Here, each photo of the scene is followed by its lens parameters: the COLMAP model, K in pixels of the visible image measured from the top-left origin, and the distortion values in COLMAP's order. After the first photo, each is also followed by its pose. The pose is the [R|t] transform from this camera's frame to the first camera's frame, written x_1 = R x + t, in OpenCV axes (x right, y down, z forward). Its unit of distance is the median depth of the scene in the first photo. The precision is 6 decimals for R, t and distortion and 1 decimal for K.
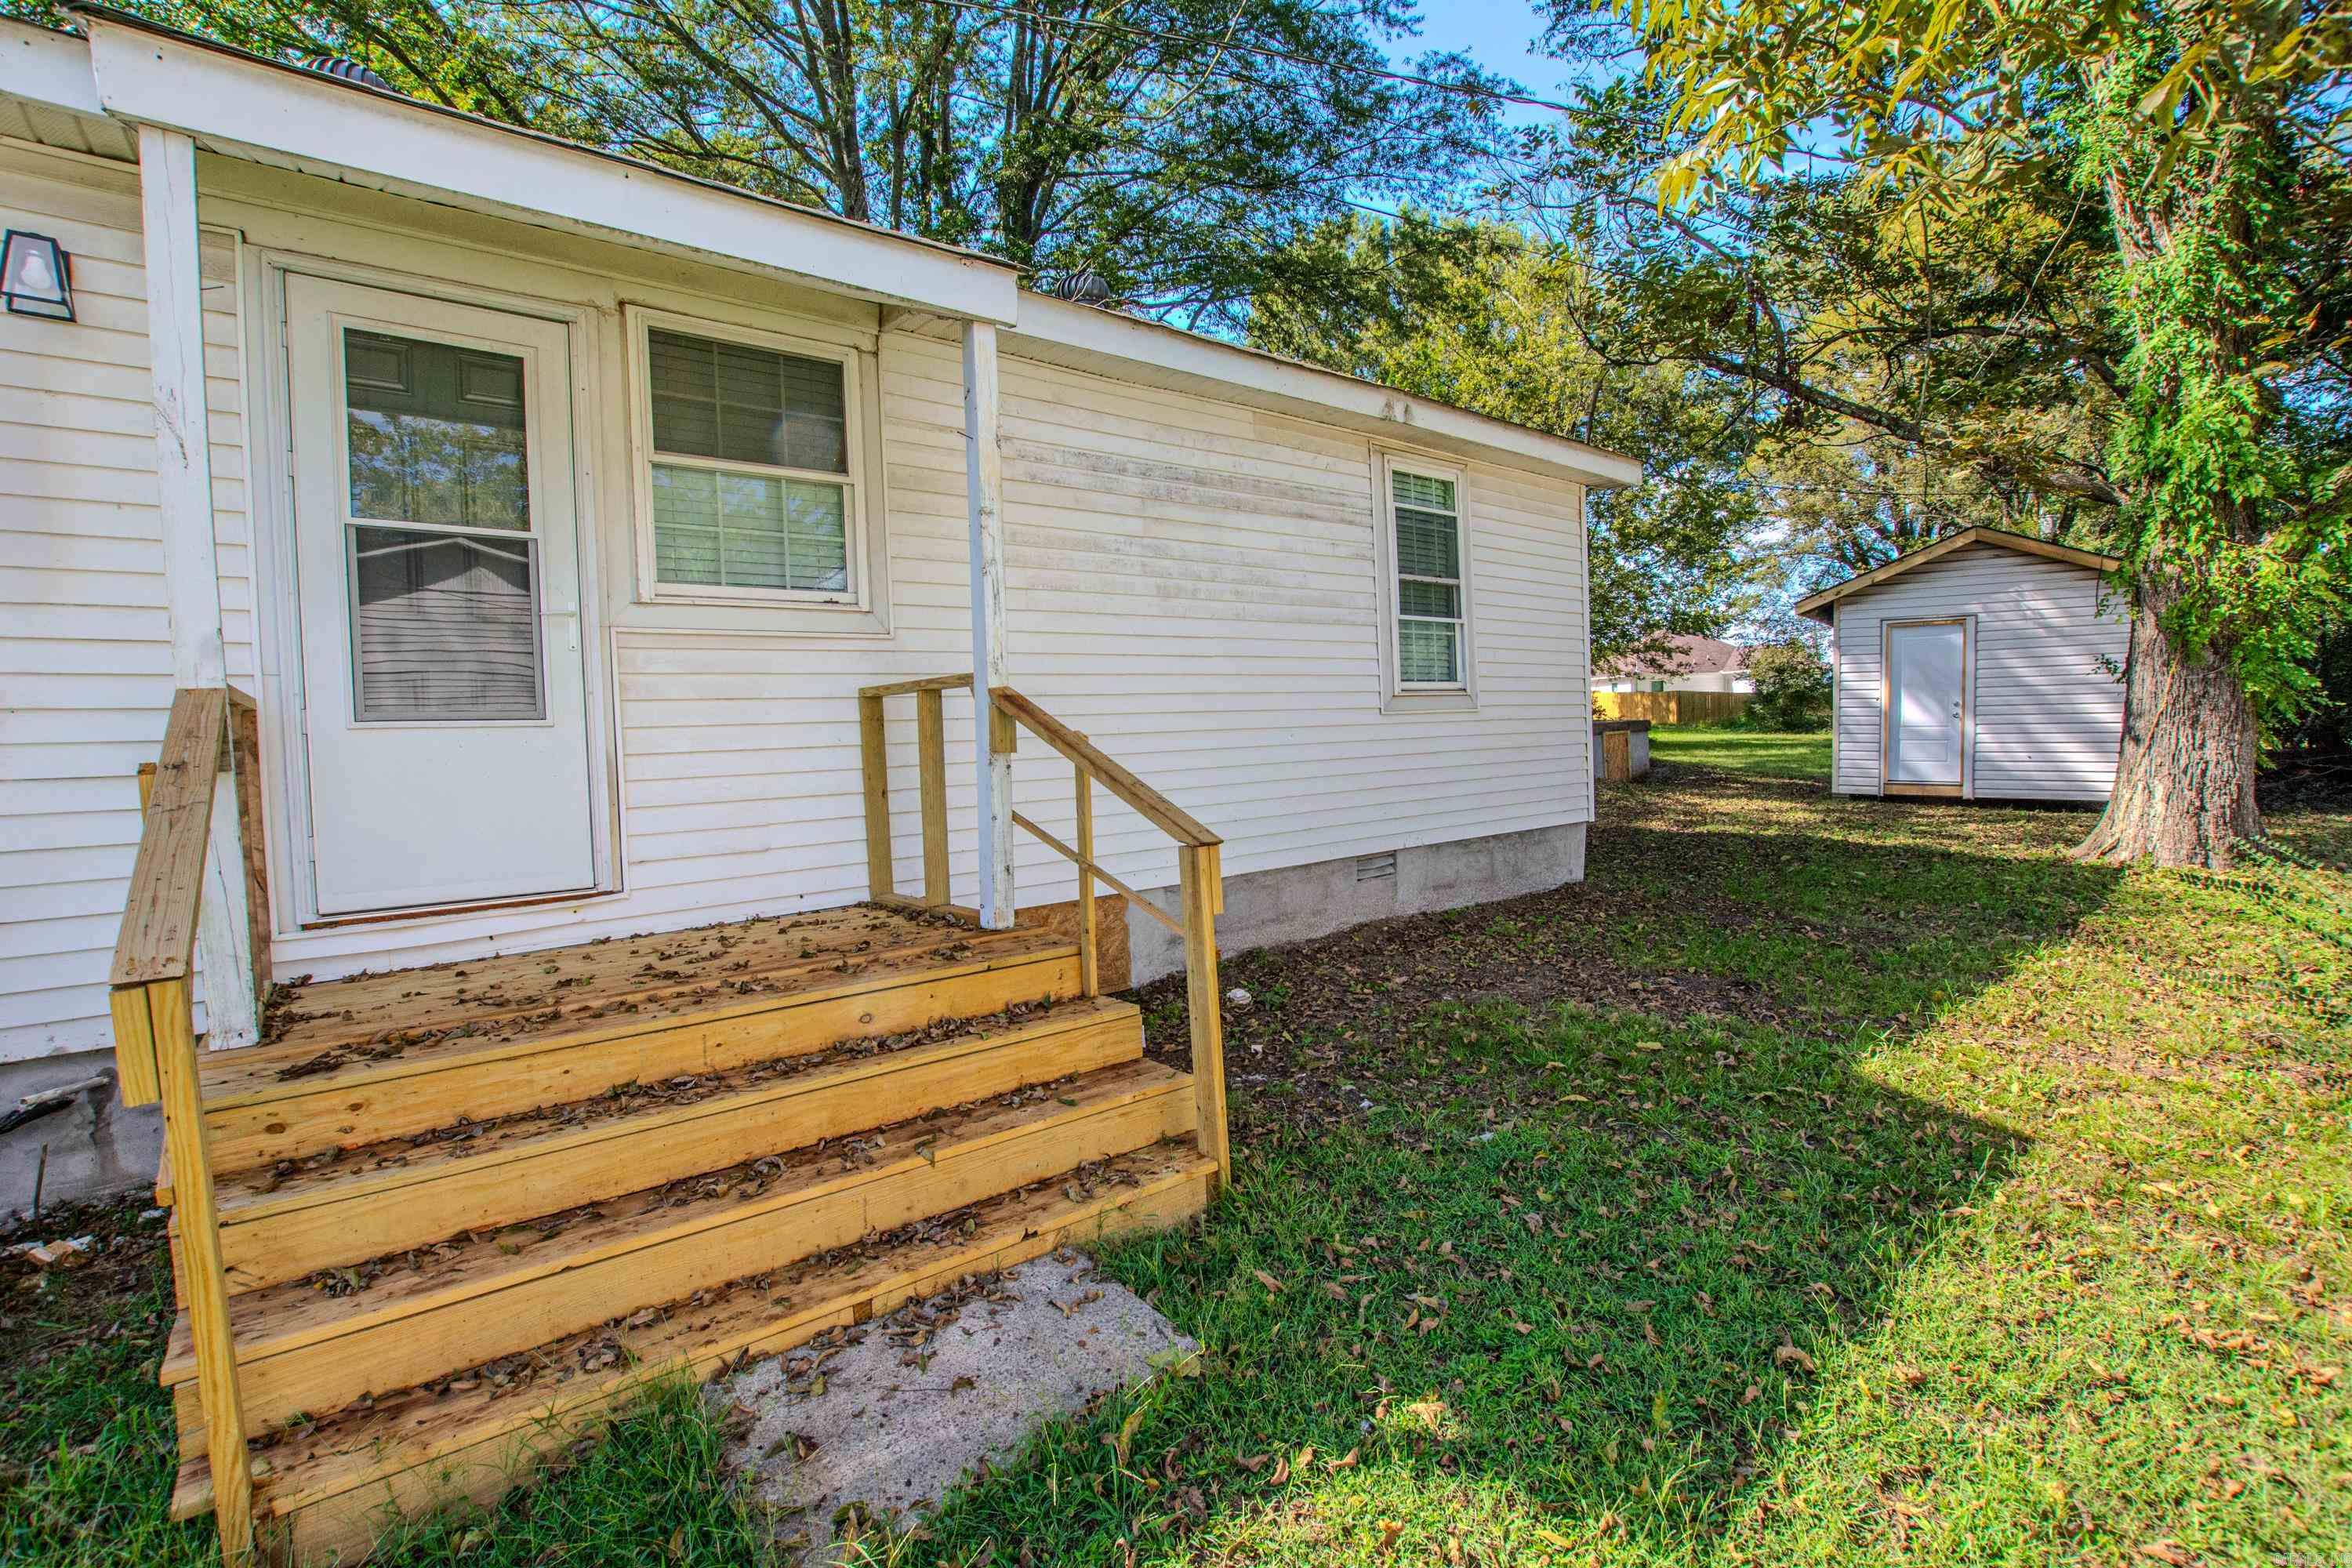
lens RADIAL K [[1024.6, 0, 1173.2], [0, 1024.6, 765.3], [0, 0, 1]] dist [-0.000969, -0.000919]
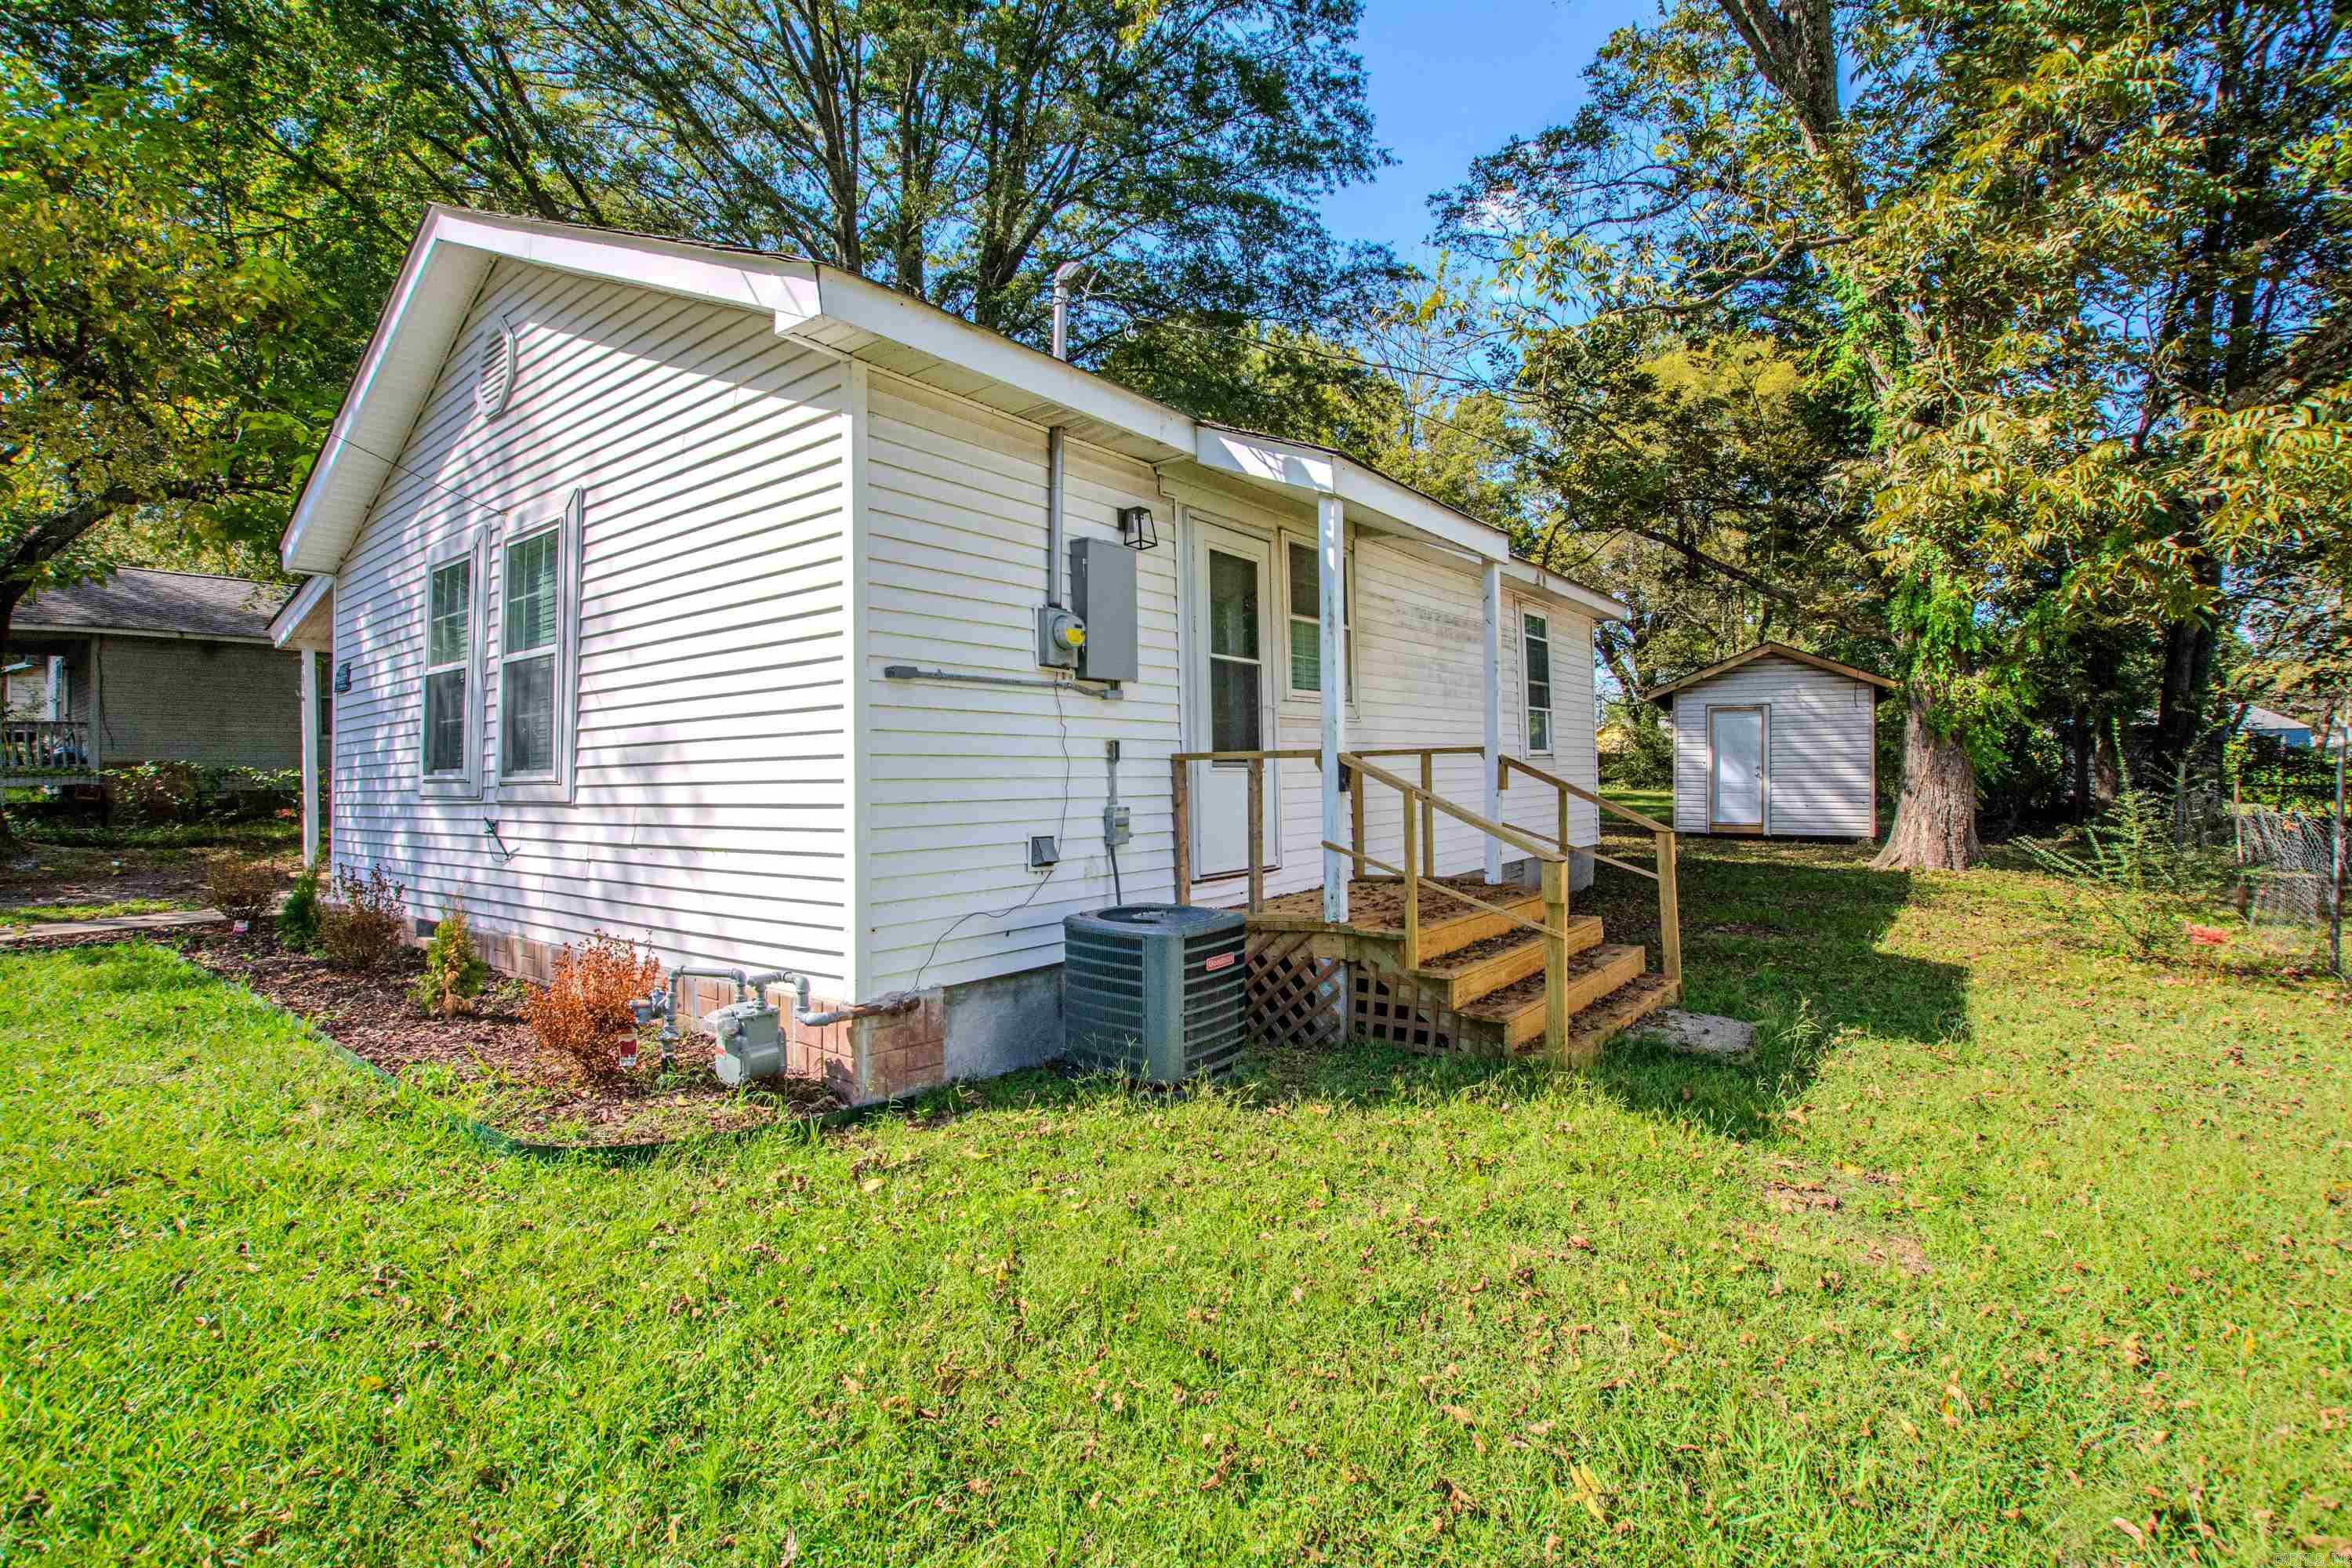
lens RADIAL K [[1024.6, 0, 1159.1], [0, 1024.6, 776.9], [0, 0, 1]] dist [-0.000969, -0.000919]
pose [[0.977311, 0.011592, 0.211493, -0.578167], [-0.003443, 0.999239, -0.038860, 0.018358], [-0.211782, 0.037250, 0.976607, -0.340254]]
